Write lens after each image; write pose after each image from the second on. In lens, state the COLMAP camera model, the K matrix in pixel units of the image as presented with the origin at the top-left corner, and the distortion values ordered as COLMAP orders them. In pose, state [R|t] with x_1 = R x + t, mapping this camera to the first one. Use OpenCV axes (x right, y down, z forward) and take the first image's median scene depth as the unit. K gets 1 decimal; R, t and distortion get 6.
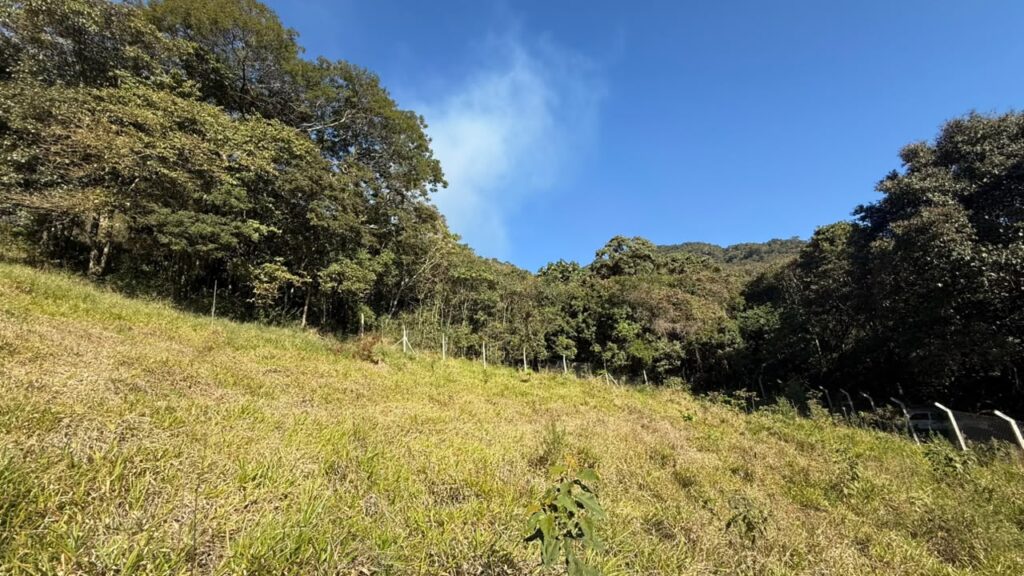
lens RADIAL K [[409.6, 0, 510.1], [0, 409.6, 289.5], [0, 0, 1]] dist [0.002447, -0.000508]
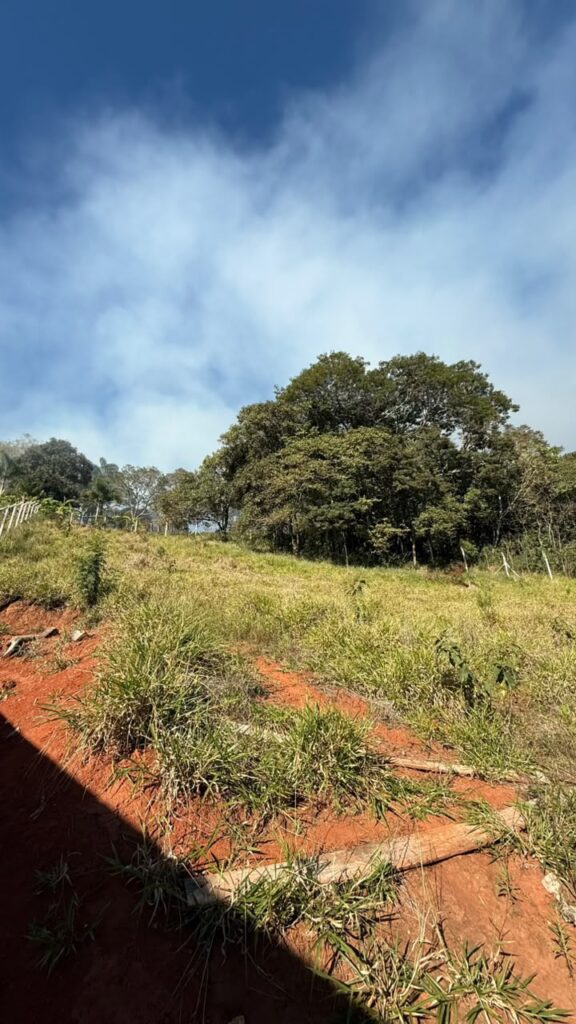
lens RADIAL K [[409.6, 0, 287.8], [0, 409.6, 508.6], [0, 0, 1]] dist [0.002447, -0.000508]
pose [[0.654292, -0.239823, -0.717208, 0.178863], [0.201030, 0.969419, -0.140764, 0.016006], [0.729033, -0.052079, 0.682495, -0.142117]]
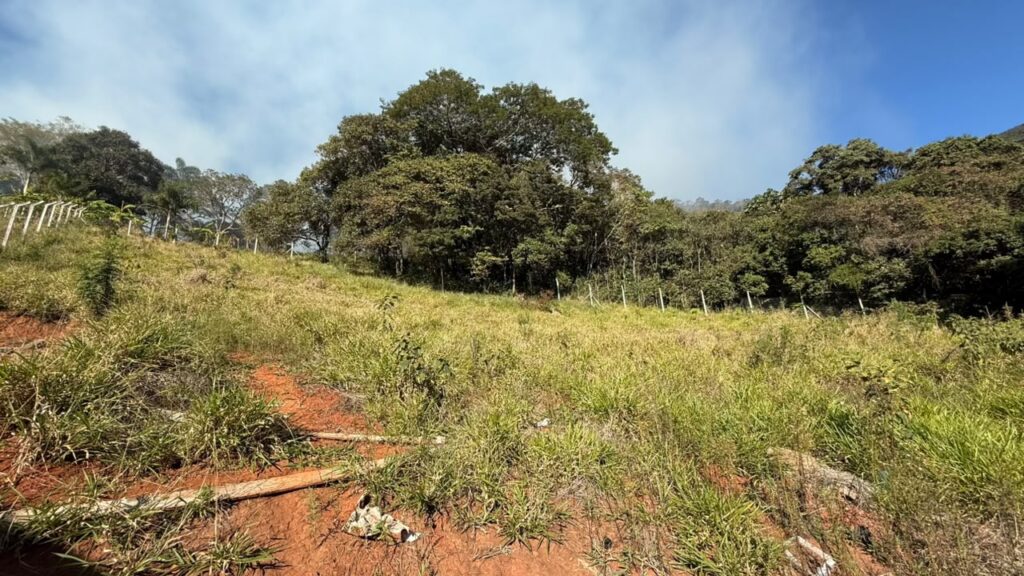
lens RADIAL K [[409.6, 0, 508.6], [0, 409.6, 288.2], [0, 0, 1]] dist [0.002447, -0.000508]
pose [[0.813789, -0.124554, -0.567657, 0.234526], [0.168141, 0.985450, 0.024820, 0.034368], [0.556306, -0.115645, 0.822891, -0.115819]]
